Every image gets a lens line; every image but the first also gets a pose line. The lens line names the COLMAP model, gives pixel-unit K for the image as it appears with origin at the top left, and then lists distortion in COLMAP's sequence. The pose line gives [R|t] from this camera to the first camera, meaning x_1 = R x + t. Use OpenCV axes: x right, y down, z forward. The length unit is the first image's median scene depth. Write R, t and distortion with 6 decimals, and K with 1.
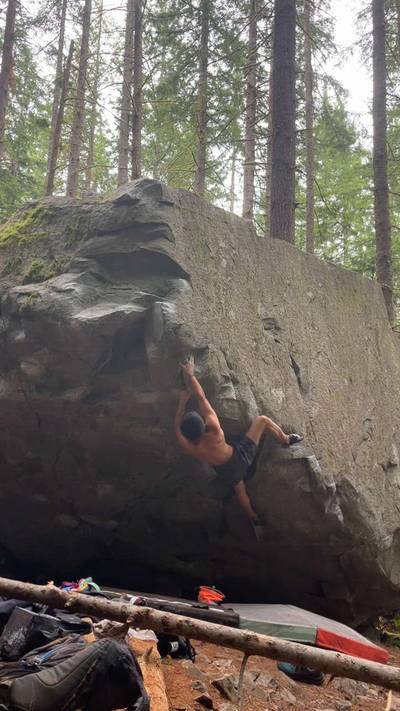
lens RADIAL K [[602.3, 0, 200.0], [0, 602.3, 355.5], [0, 0, 1]] dist [0.160349, -0.320182]
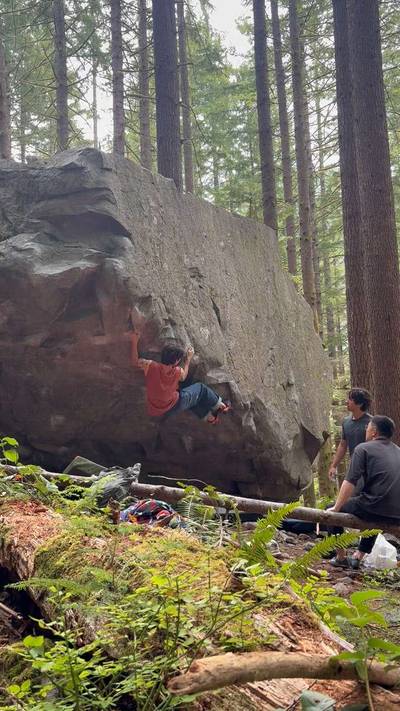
lens RADIAL K [[640.3, 0, 186.5], [0, 640.3, 352.5], [0, 0, 1]] dist [0.272013, -0.762971]
pose [[0.981034, -0.051823, 0.186781, -0.152413], [0.032681, 0.994025, 0.104147, -0.030455], [-0.191062, -0.096068, 0.976866, -0.255656]]
